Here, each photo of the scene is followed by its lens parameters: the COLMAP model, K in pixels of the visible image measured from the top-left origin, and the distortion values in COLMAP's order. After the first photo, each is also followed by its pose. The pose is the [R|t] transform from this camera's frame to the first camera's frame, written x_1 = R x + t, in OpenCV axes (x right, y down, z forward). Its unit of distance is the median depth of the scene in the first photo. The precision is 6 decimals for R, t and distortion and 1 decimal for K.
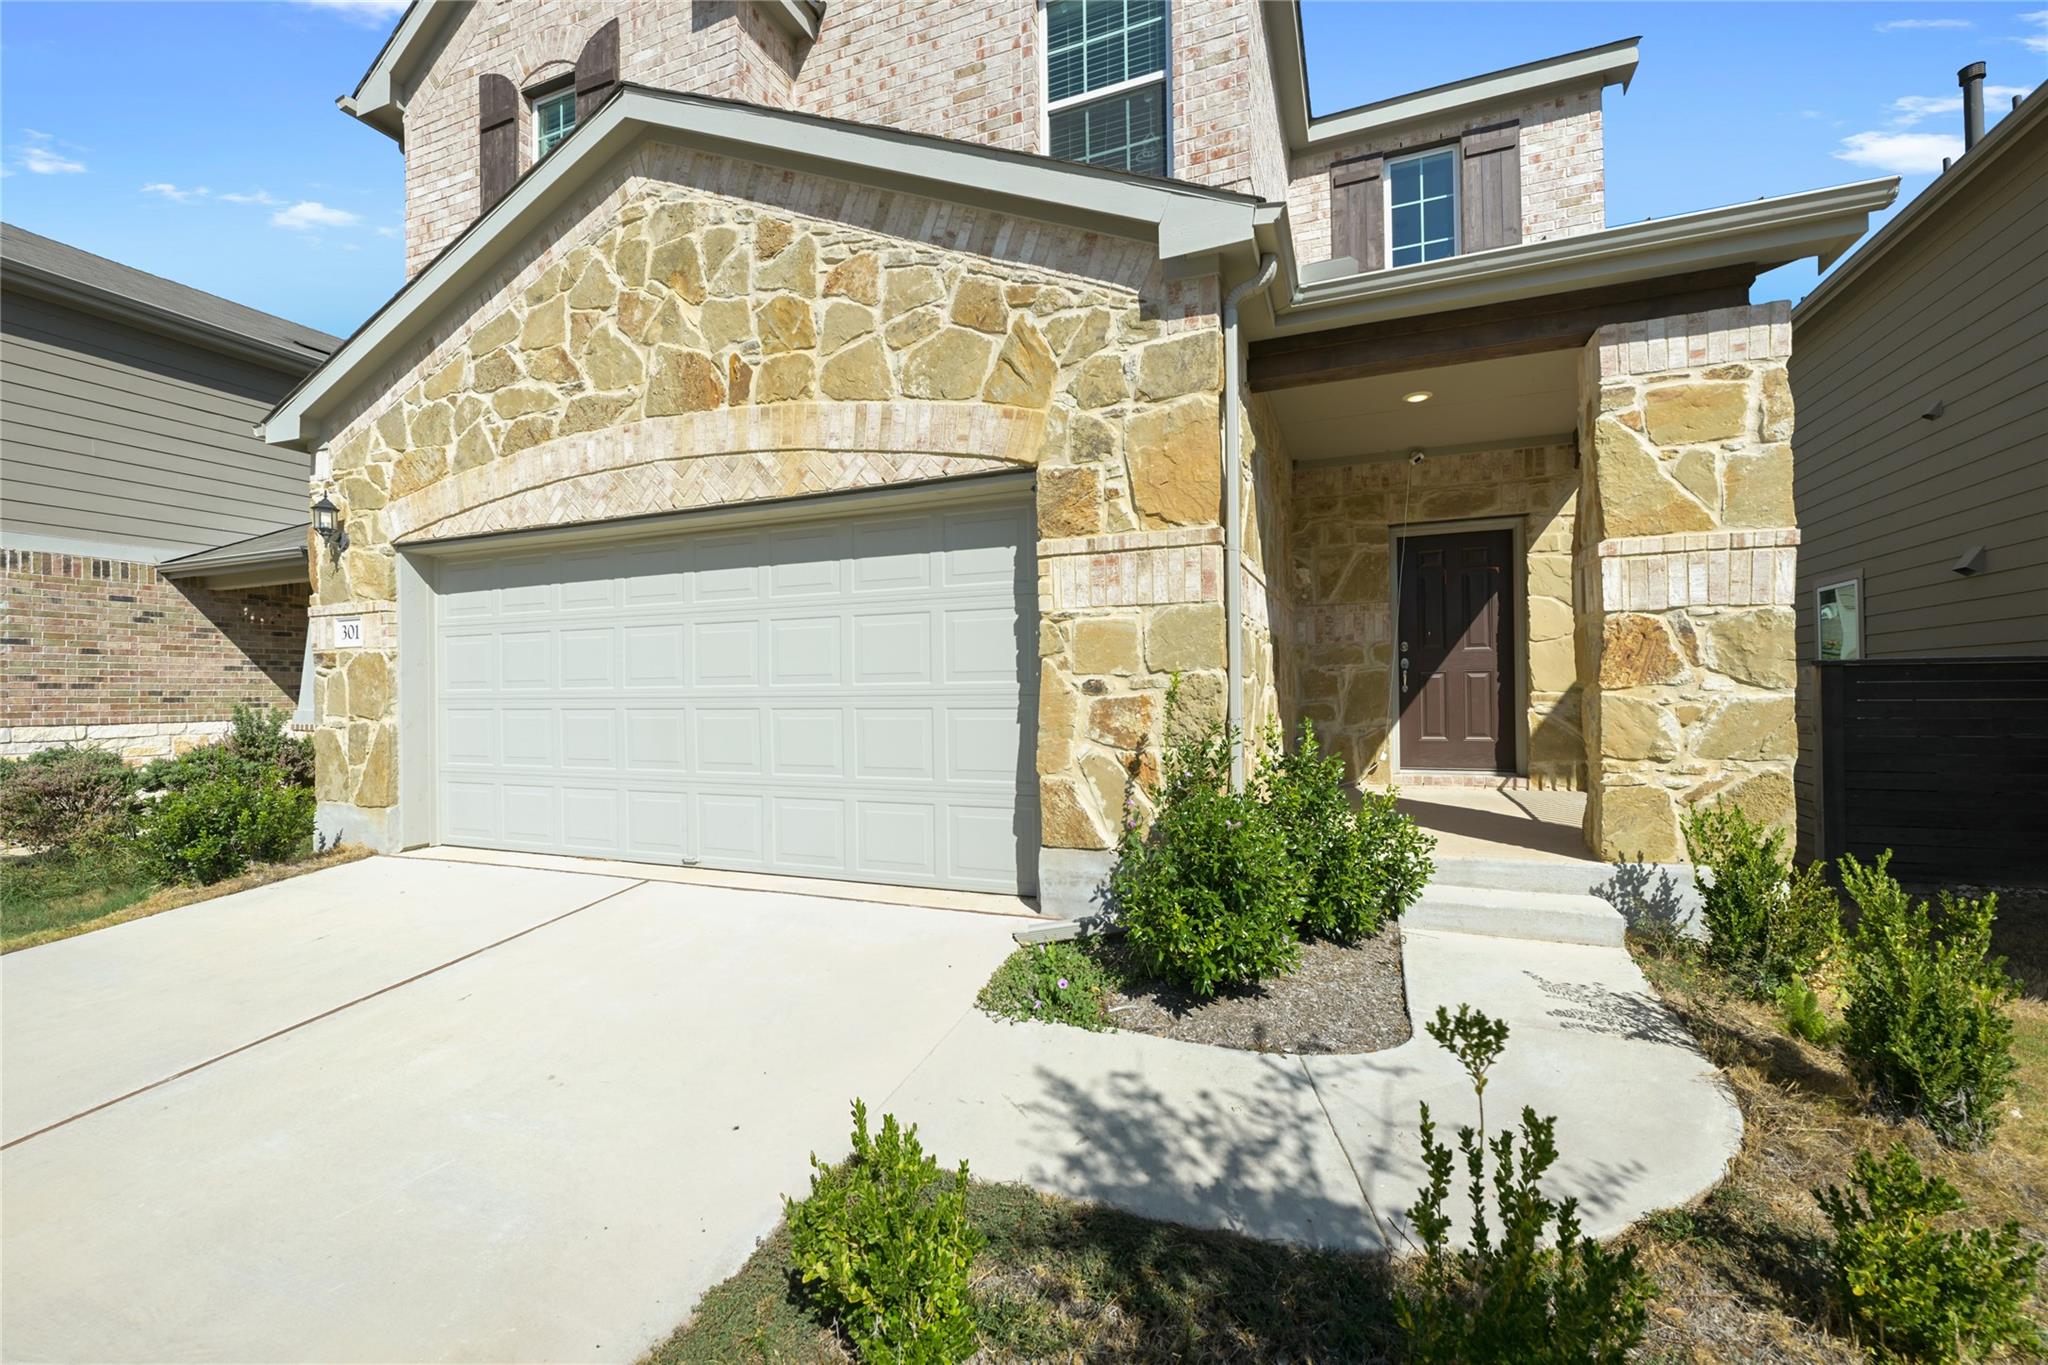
lens RADIAL K [[820.2, 0, 1028.7], [0, 820.2, 690.1], [0, 0, 1]] dist [-0.000972, -0.000033]
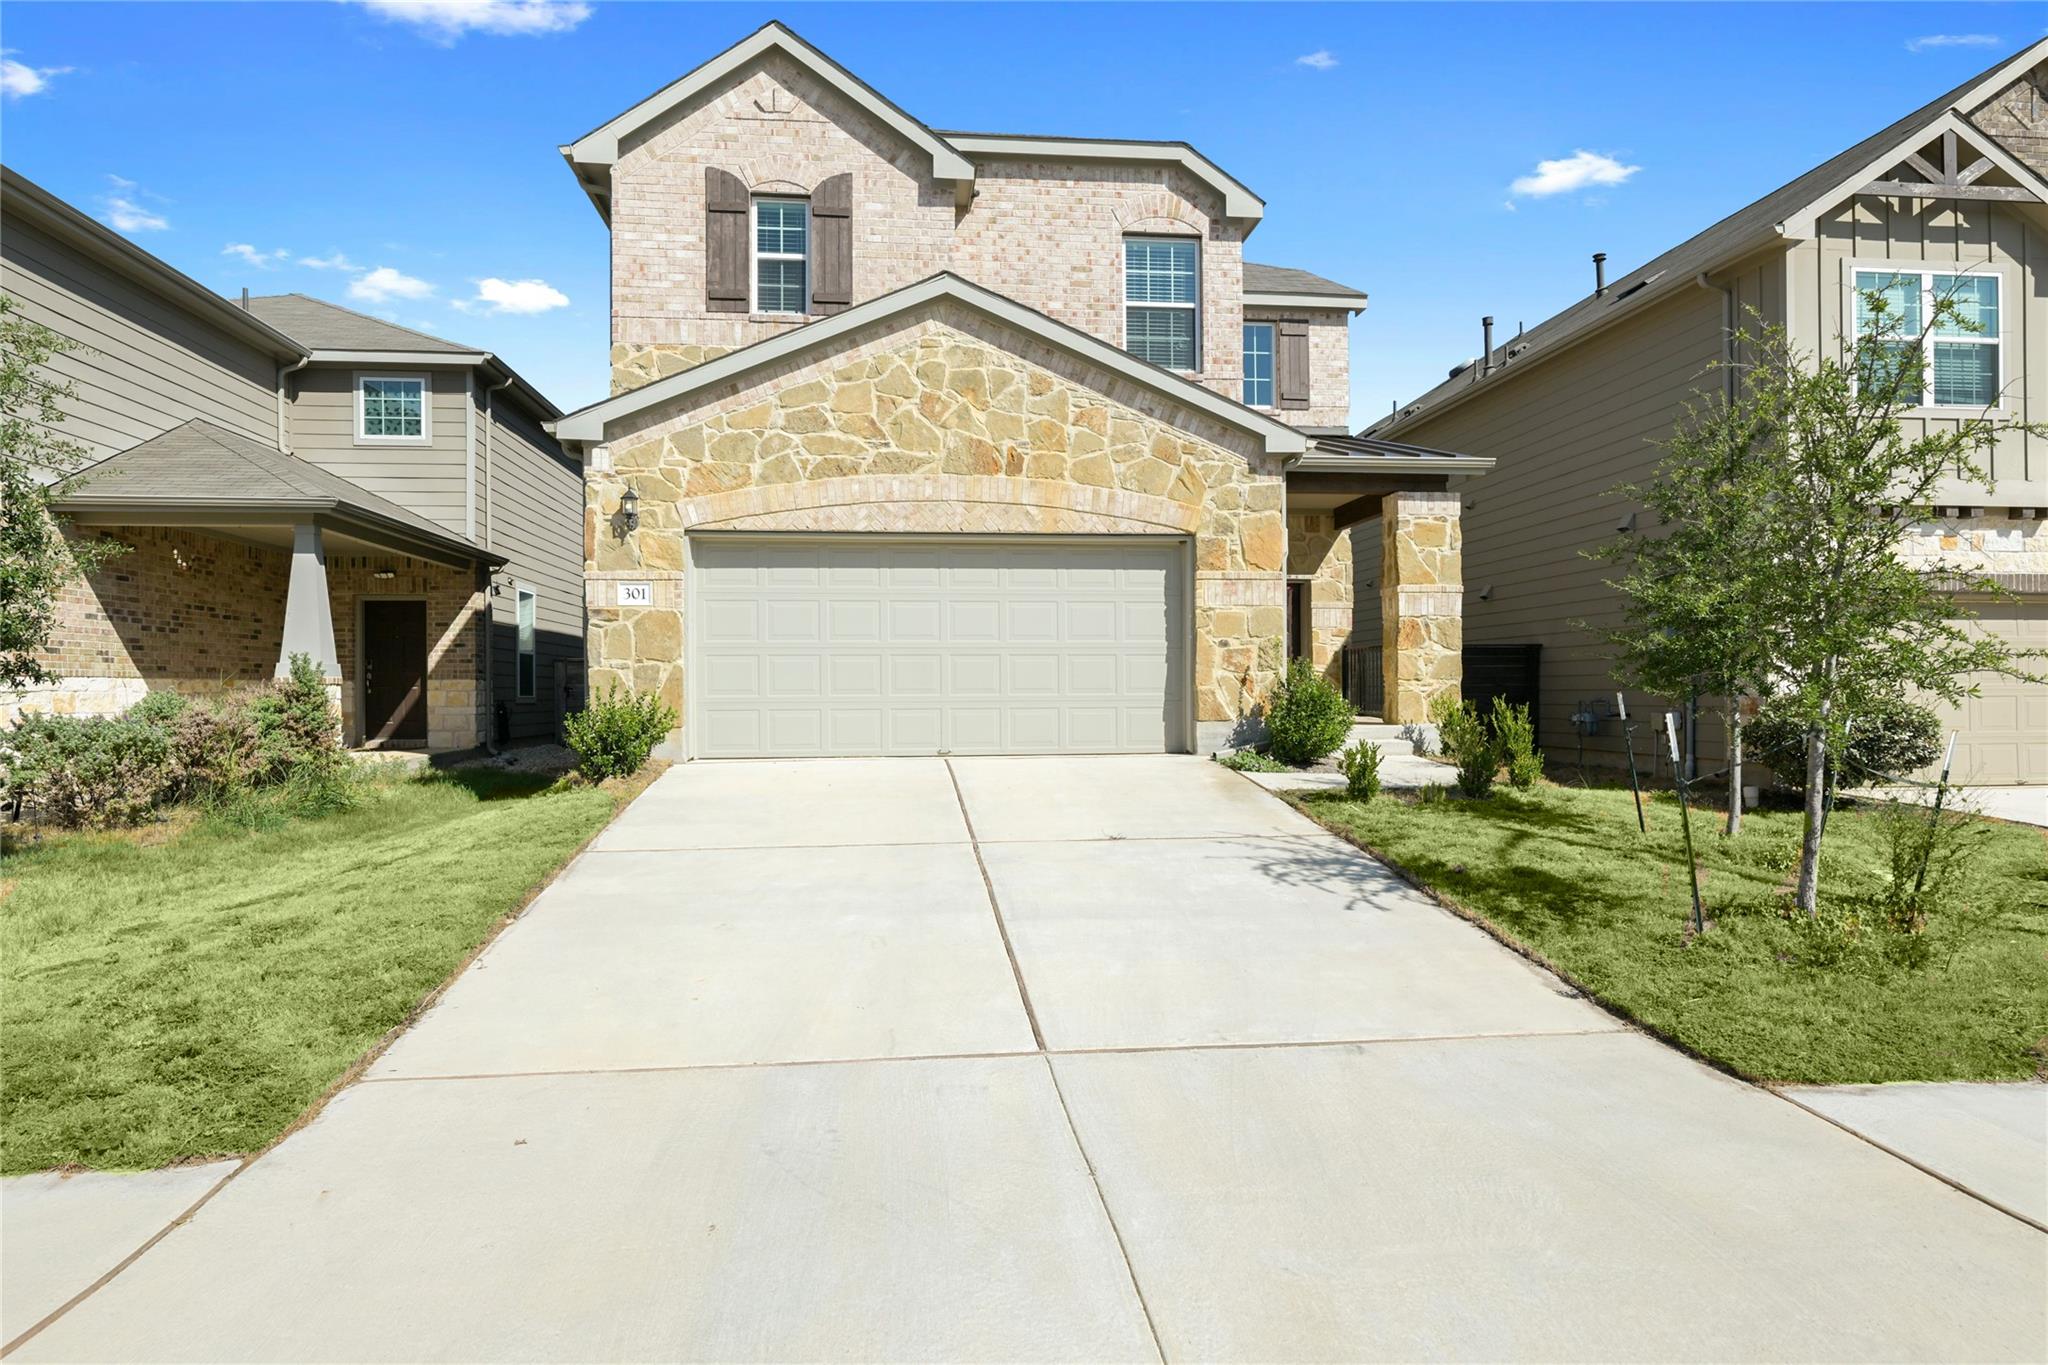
lens RADIAL K [[1078.4, 0, 1008.3], [0, 1078.4, 686.3], [0, 0, 1]] dist [0.000652, -0.002126]
pose [[0.887438, 0.006083, 0.460888, -1.332083], [-0.005904, 0.999981, -0.001829, 0.090825], [-0.460890, -0.001098, 0.887457, -0.944394]]
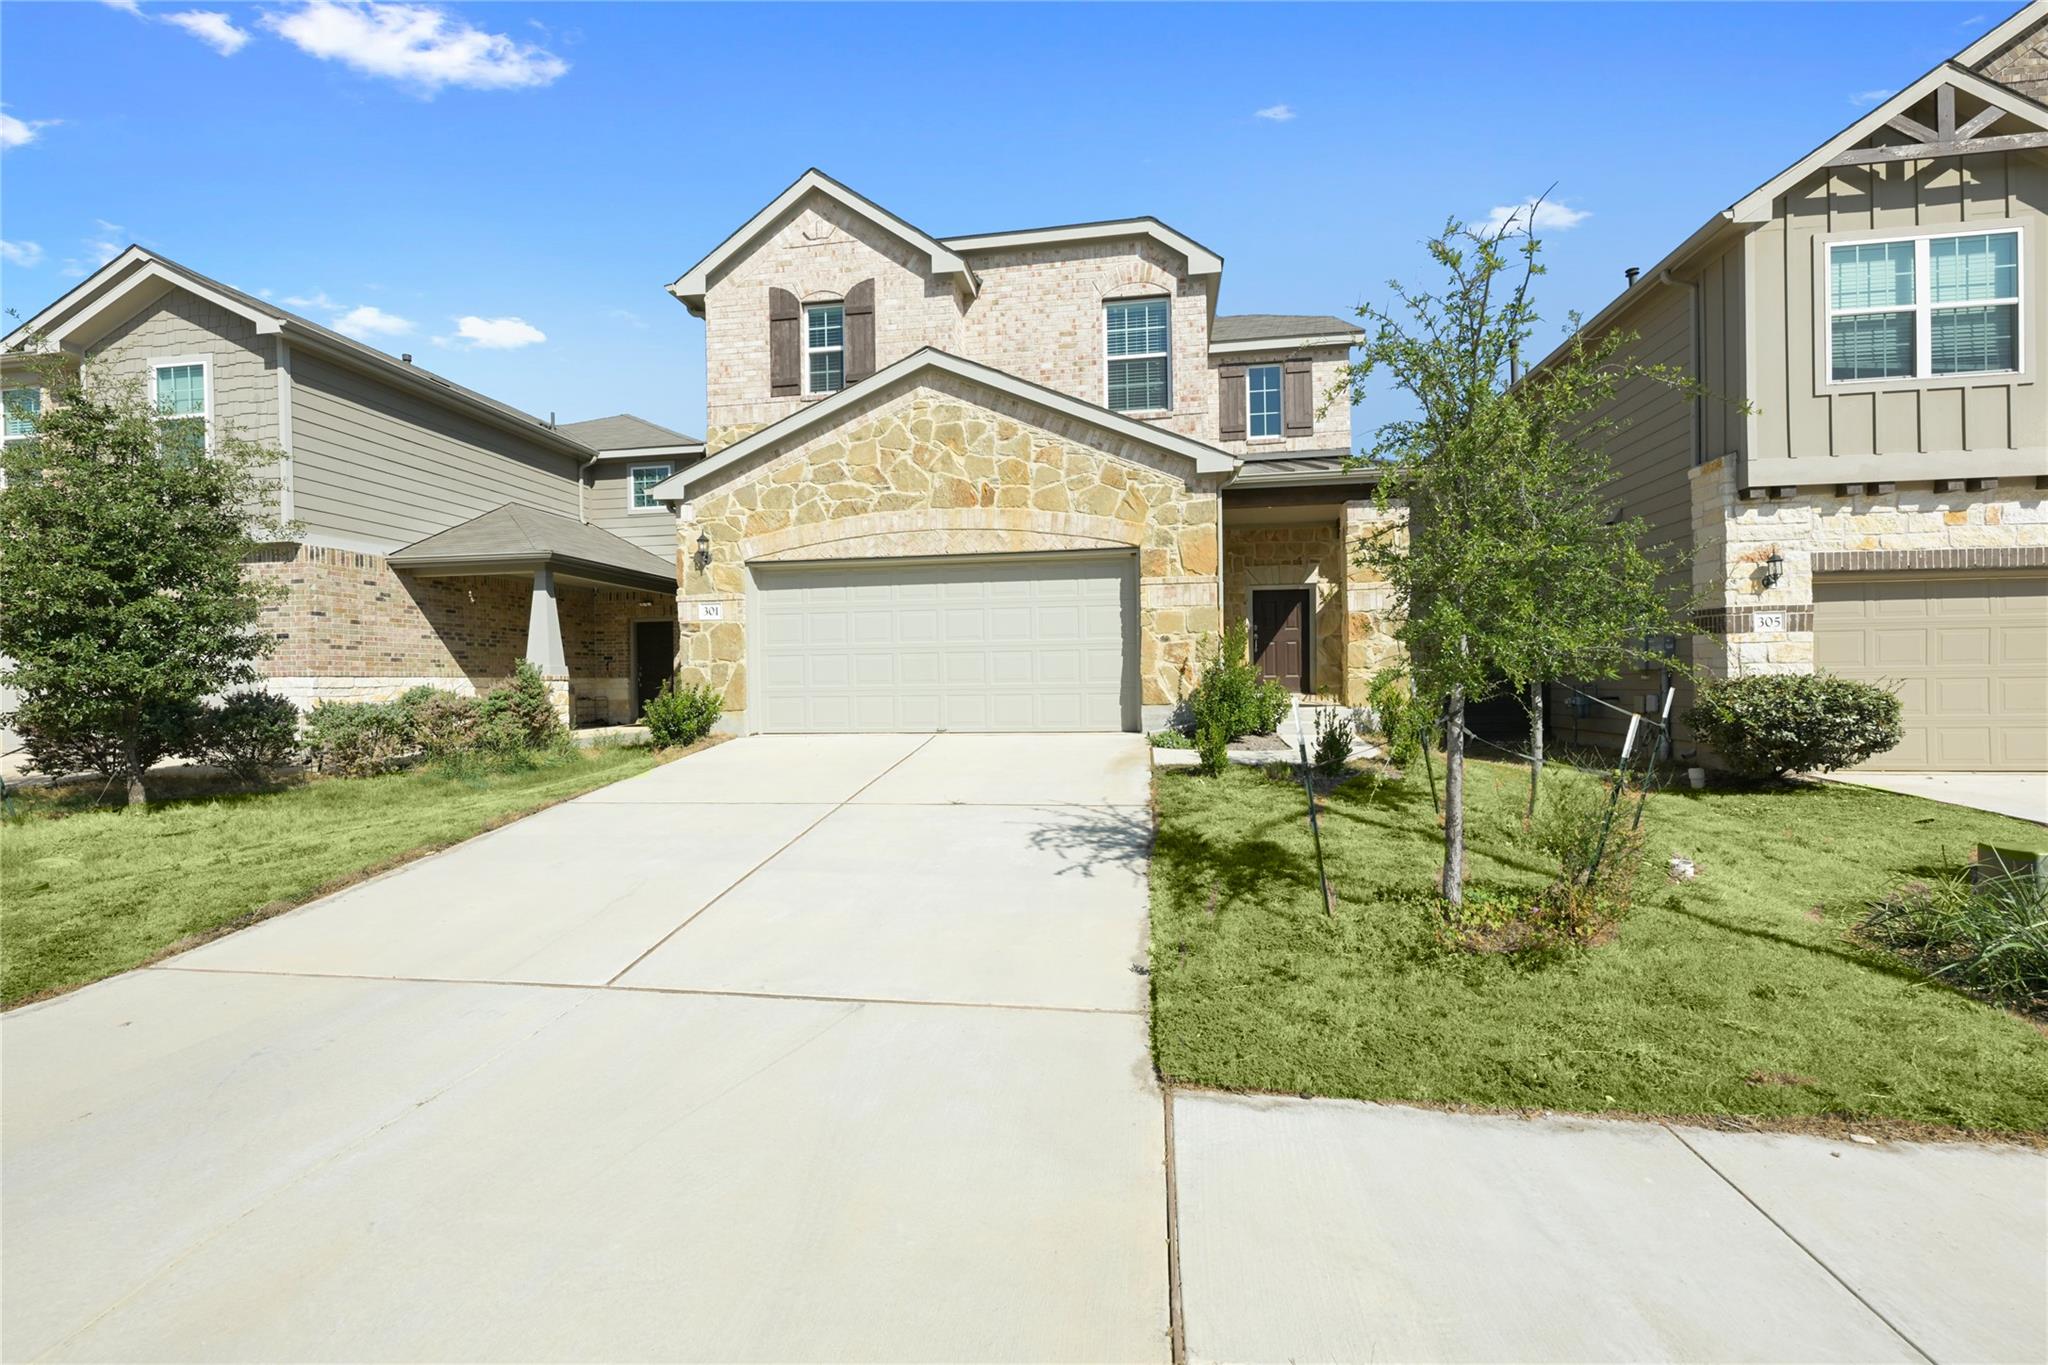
lens RADIAL K [[820.2, 0, 1026.5], [0, 820.2, 685.8], [0, 0, 1]] dist [-0.000972, -0.000033]
pose [[0.973554, -0.004879, 0.228406, -0.704938], [0.003271, 0.999967, 0.007416, 0.093628], [-0.228435, -0.006472, 0.973538, -1.032107]]
